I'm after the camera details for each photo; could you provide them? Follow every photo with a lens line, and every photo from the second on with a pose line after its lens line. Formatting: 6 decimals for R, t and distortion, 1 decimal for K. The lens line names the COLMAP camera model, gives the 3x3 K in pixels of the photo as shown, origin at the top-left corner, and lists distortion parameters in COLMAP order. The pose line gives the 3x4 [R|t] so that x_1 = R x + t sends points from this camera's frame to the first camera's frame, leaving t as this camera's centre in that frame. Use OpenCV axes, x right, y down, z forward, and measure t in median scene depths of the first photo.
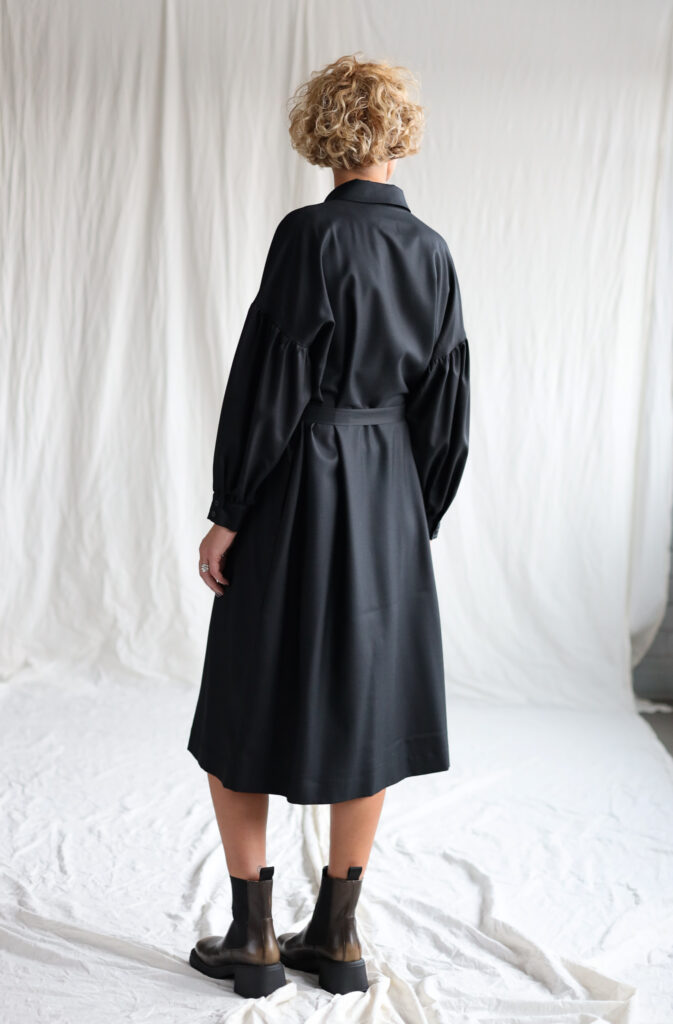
lens RADIAL K [[1554.4, 0, 359.0], [0, 1554.4, 512.5], [0, 0, 1]] dist [-0.072323, -0.000802]
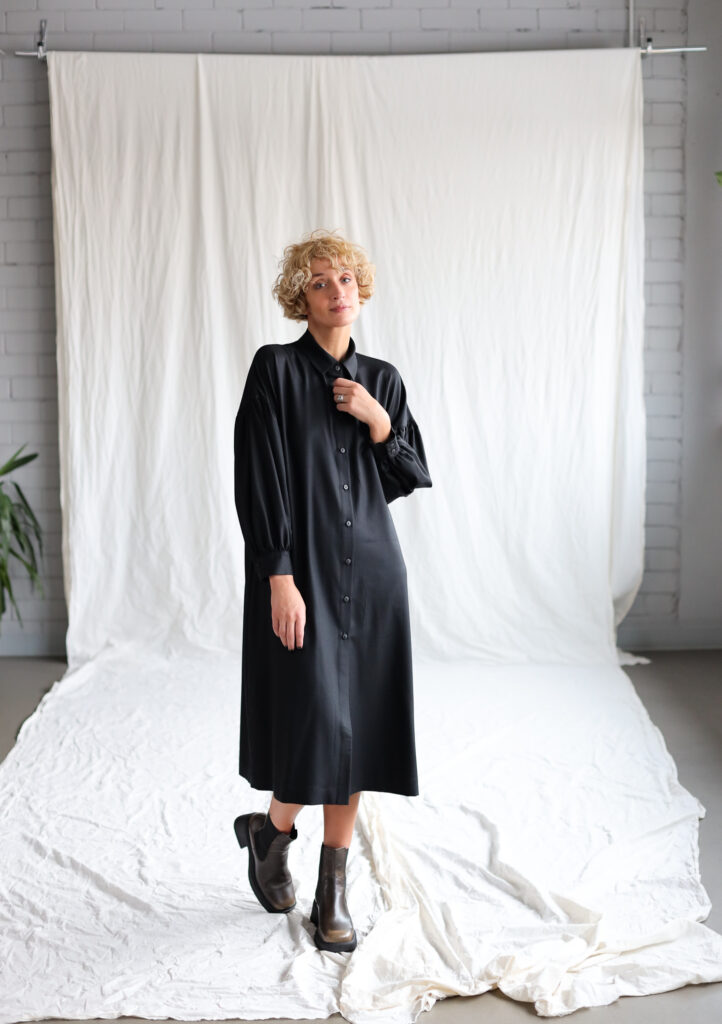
lens RADIAL K [[1639.2, 0, 363.1], [0, 1639.2, 477.5], [0, 0, 1]] dist [-0.041374, -0.158319]
pose [[0.999165, -0.040291, -0.006735, -0.004782], [0.040674, 0.996537, 0.072520, -0.116310], [0.003790, -0.072733, 0.997344, -0.254257]]
